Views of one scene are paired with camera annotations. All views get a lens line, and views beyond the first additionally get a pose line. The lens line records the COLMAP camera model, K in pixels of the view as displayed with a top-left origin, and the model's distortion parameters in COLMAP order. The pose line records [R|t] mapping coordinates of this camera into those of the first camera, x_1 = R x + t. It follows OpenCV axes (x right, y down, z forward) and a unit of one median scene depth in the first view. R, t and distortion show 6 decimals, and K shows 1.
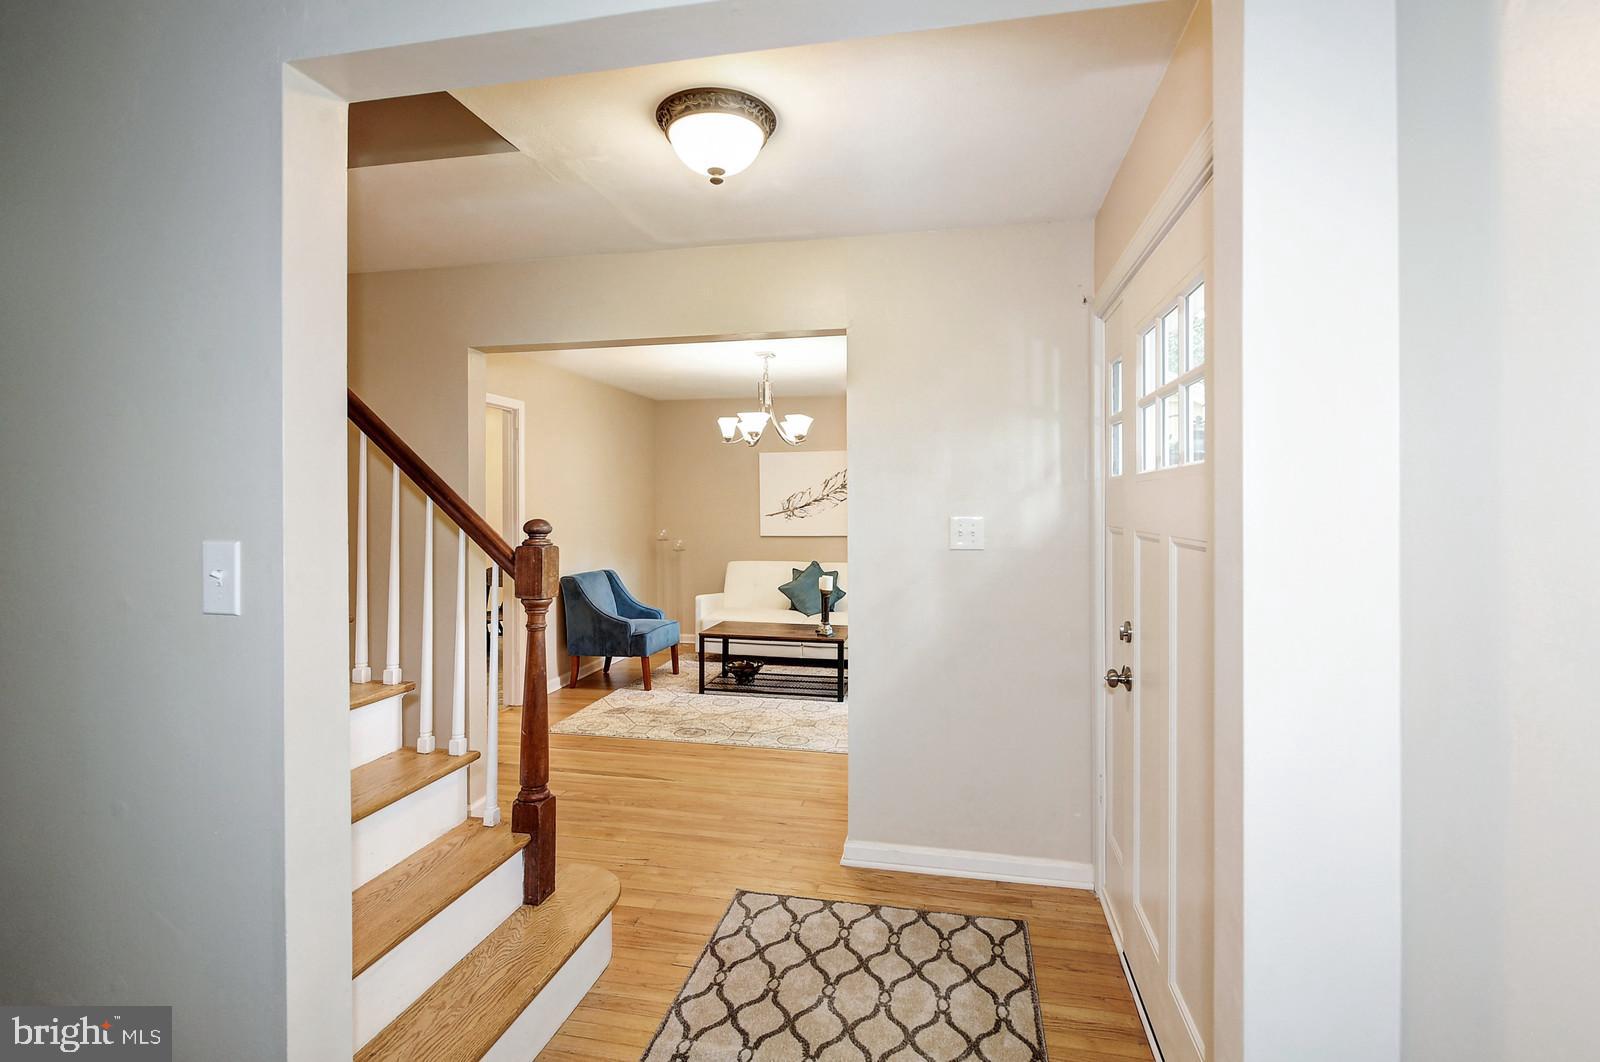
lens RADIAL K [[750.0, 0, 796.4], [0, 750.0, 493.2], [0, 0, 1]] dist [-0.000602, 0.000187]
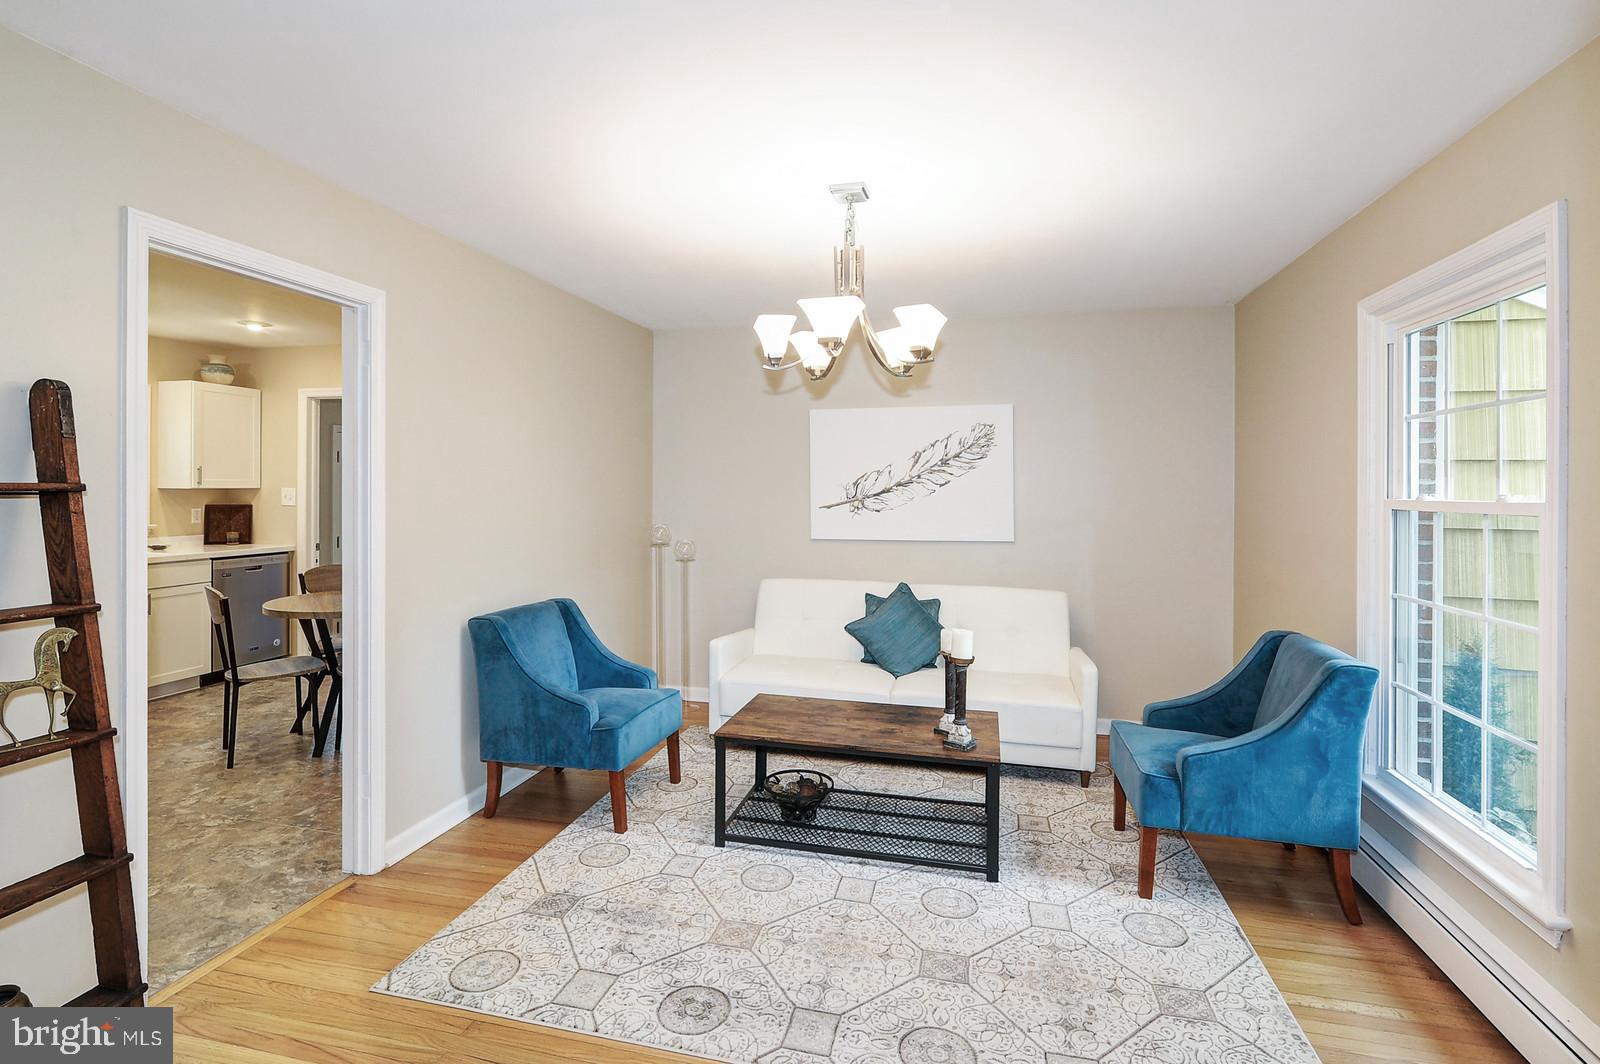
lens RADIAL K [[750.0, 0, 796.4], [0, 750.0, 494.2], [0, 0, 1]] dist [-0.000602, 0.000187]
pose [[0.999754, 0.004683, -0.021687, -0.058535], [-0.004213, 0.999756, 0.021685, 0.005691], [0.021783, -0.021588, 0.999530, 0.451203]]
